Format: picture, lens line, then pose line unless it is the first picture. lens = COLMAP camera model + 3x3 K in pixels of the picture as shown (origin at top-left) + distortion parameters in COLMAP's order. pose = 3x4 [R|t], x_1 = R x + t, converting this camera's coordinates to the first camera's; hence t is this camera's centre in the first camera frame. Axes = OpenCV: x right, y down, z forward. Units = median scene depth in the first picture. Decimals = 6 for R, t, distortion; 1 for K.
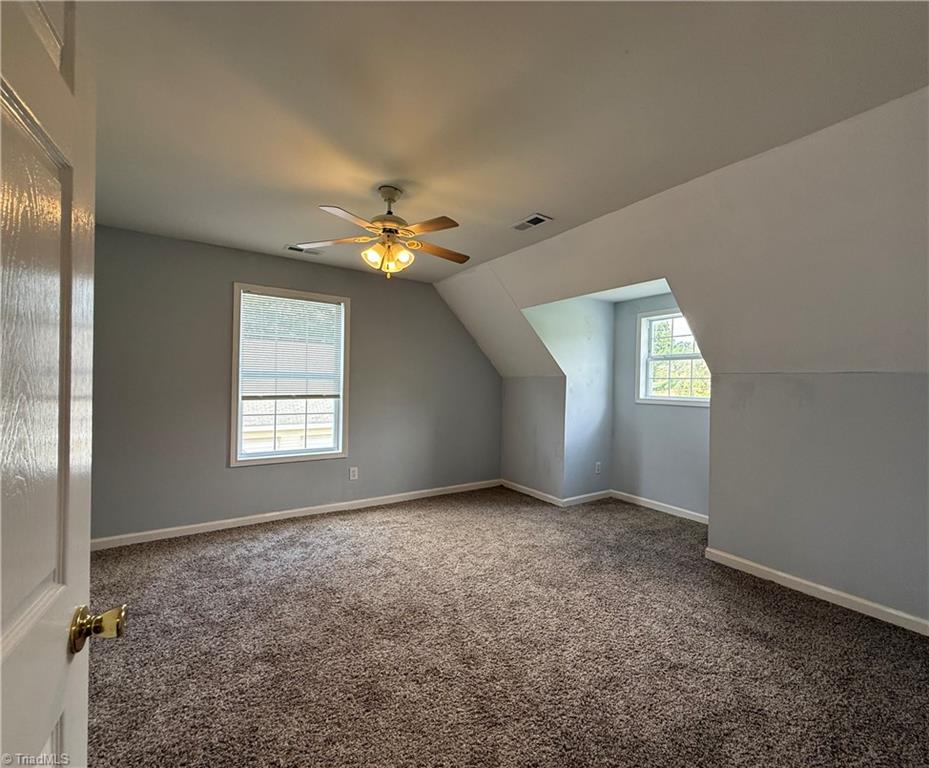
lens RADIAL K [[398.8, 0, 466.0], [0, 398.8, 382.2], [0, 0, 1]] dist [-0.001274, -0.000042]
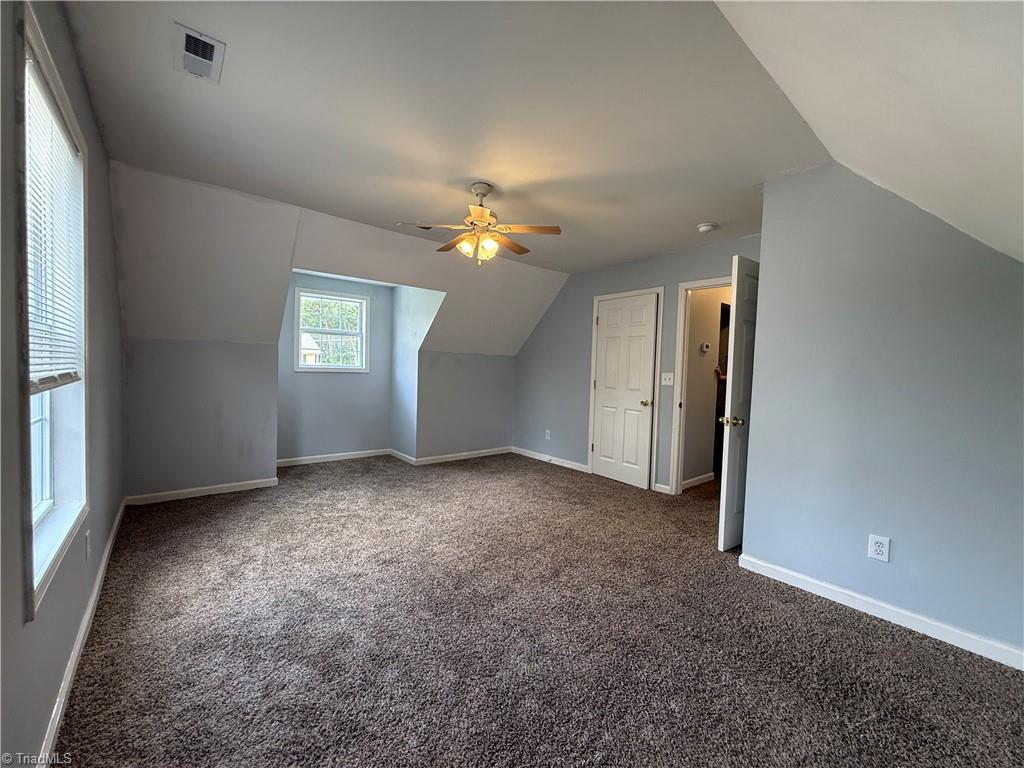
lens RADIAL K [[410.6, 0, 513.4], [0, 410.6, 385.2], [0, 0, 1]] dist [-0.000735, -0.000014]
pose [[-0.091577, -0.063529, 0.993769, -0.870721], [-0.031890, 0.997638, 0.060838, 0.003493], [-0.995287, -0.026120, -0.093386, 0.633576]]
